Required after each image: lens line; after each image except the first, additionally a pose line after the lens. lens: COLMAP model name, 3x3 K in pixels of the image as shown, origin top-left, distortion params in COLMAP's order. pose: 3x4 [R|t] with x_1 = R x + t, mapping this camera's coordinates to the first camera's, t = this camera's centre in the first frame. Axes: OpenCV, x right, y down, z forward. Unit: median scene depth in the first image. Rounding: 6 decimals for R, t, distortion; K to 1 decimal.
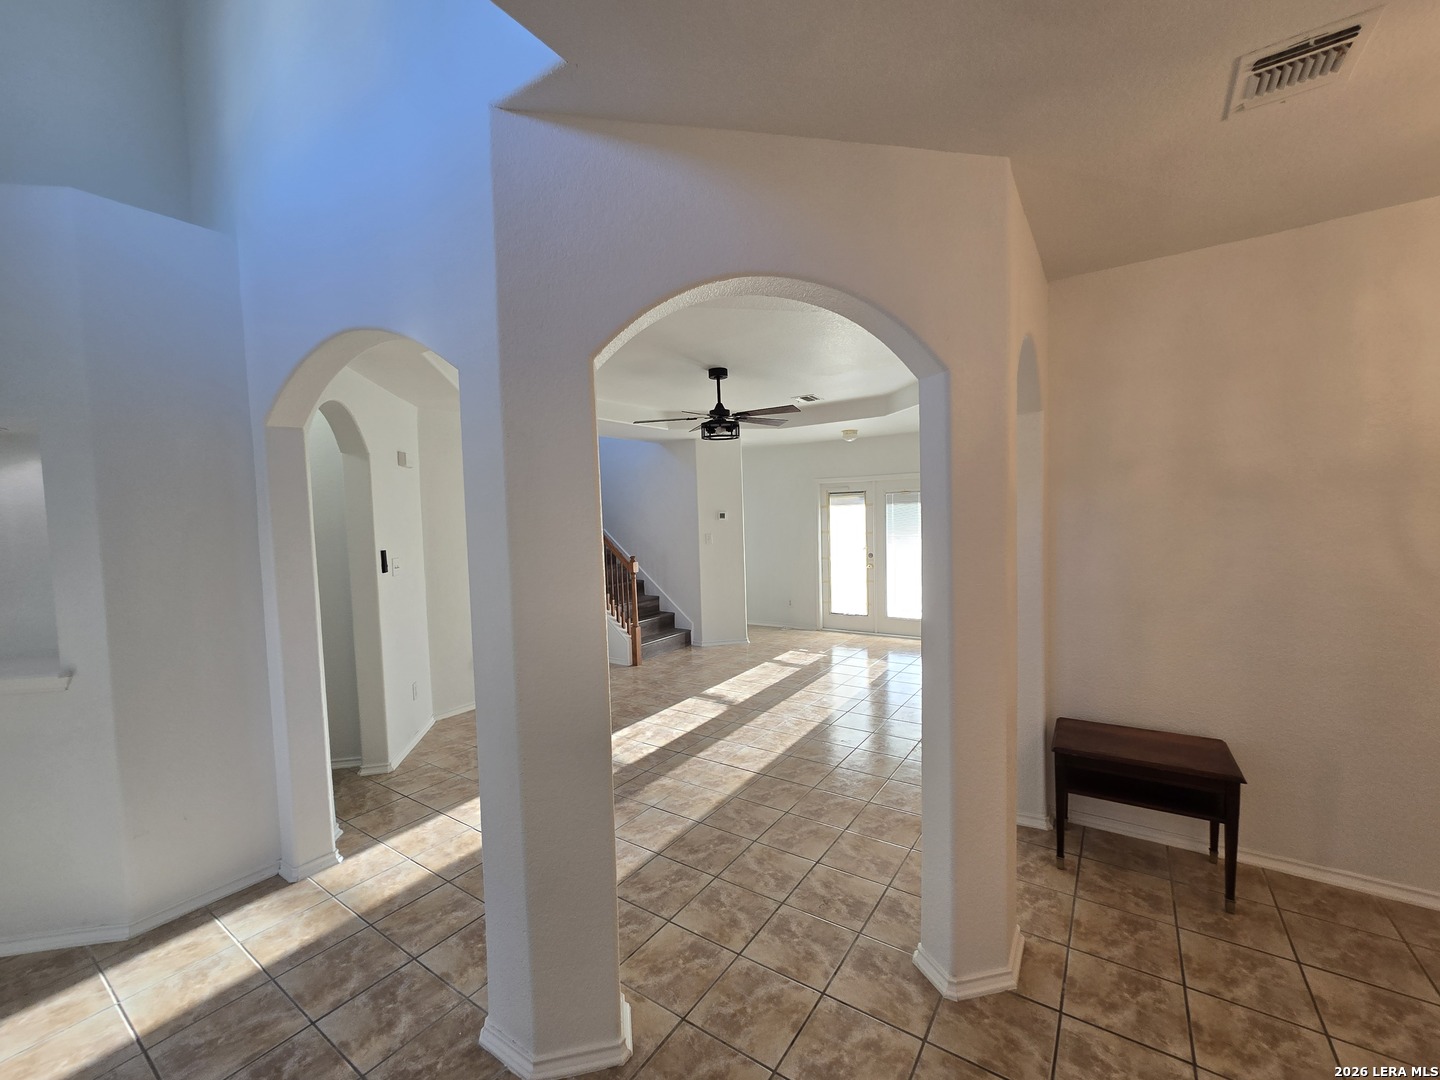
lens RADIAL K [[588.7, 0, 722.6], [0, 588.7, 541.9], [0, 0, 1]] dist [-0.006247, 0.002040]
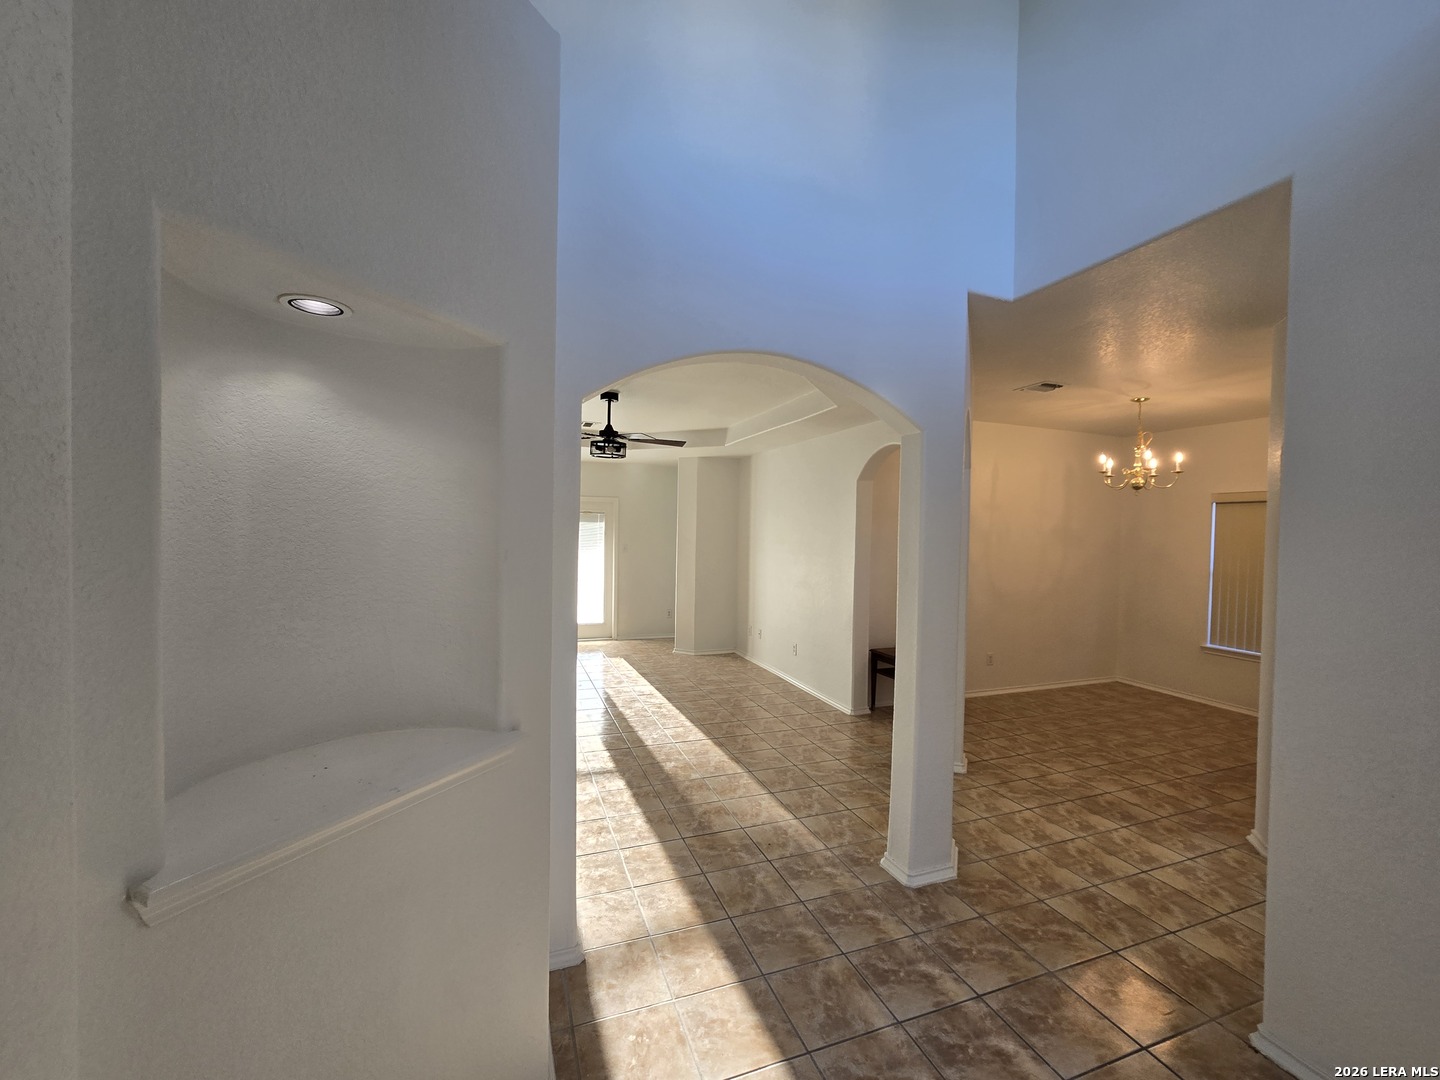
lens RADIAL K [[588.7, 0, 720.5], [0, 588.7, 538.4], [0, 0, 1]] dist [-0.006247, 0.002040]
pose [[0.576953, 0.027907, 0.816301, -0.735164], [0.005809, 0.999251, -0.038267, 0.017421], [-0.816757, 0.026820, 0.576358, 0.205929]]
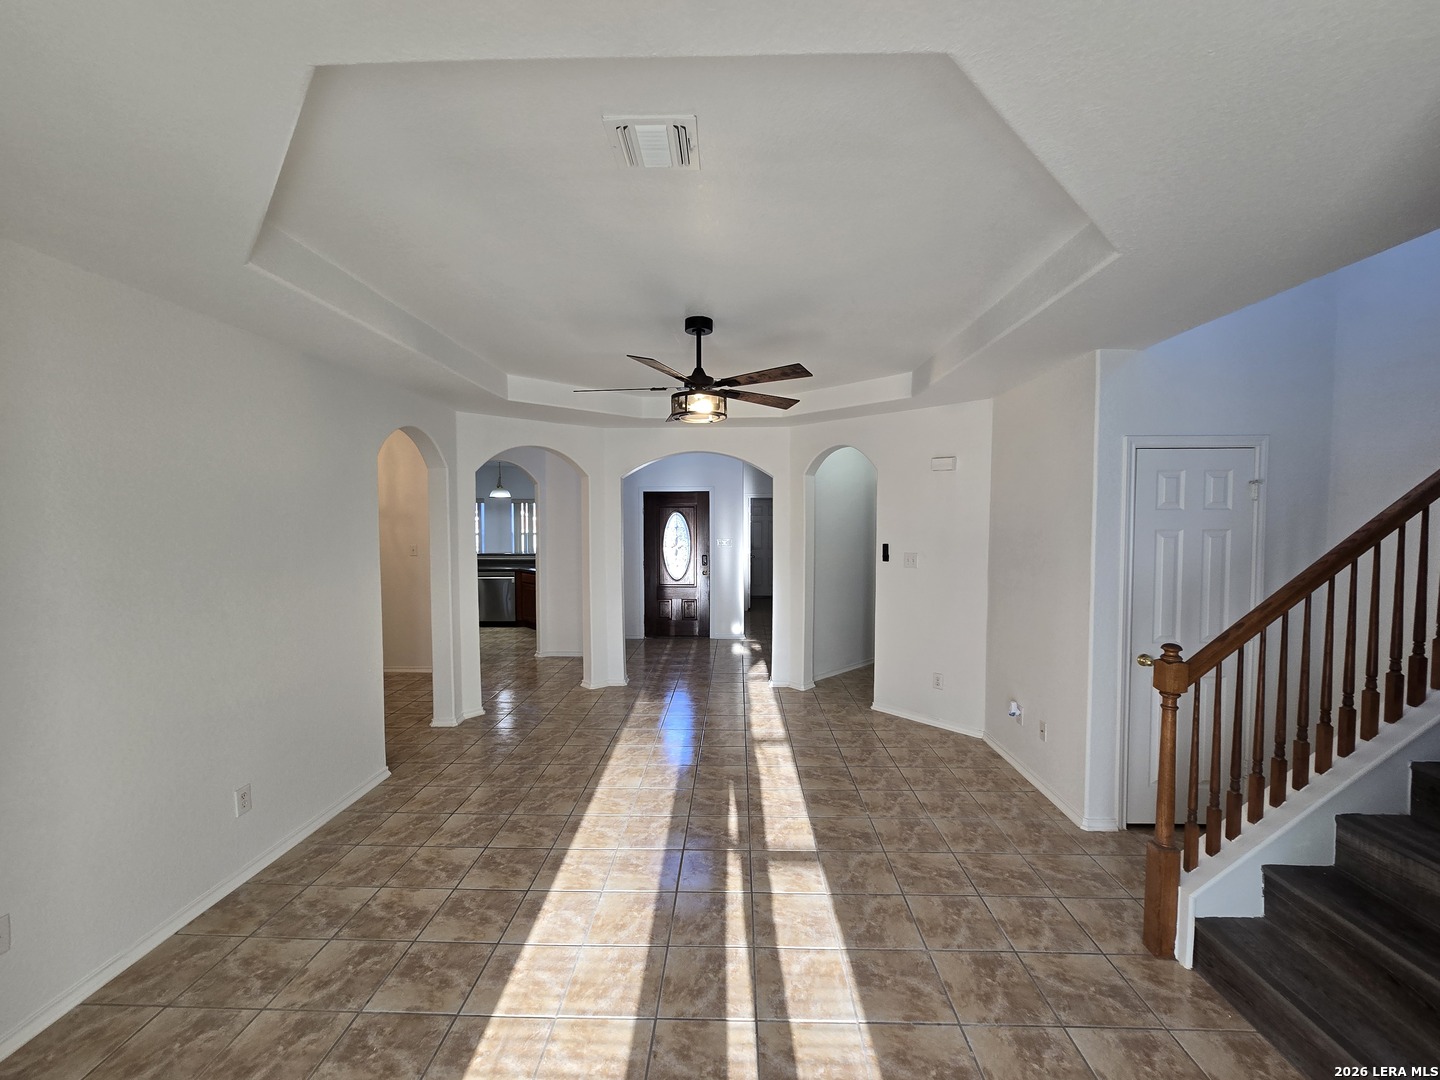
lens RADIAL K [[588.7, 0, 724.5], [0, 588.7, 546.1], [0, 0, 1]] dist [-0.006247, 0.002040]
pose [[-0.838418, 0.055097, -0.542236, 0.345055], [-0.002037, 0.994554, 0.104206, -0.094963], [0.545024, 0.088473, -0.833739, 1.552499]]
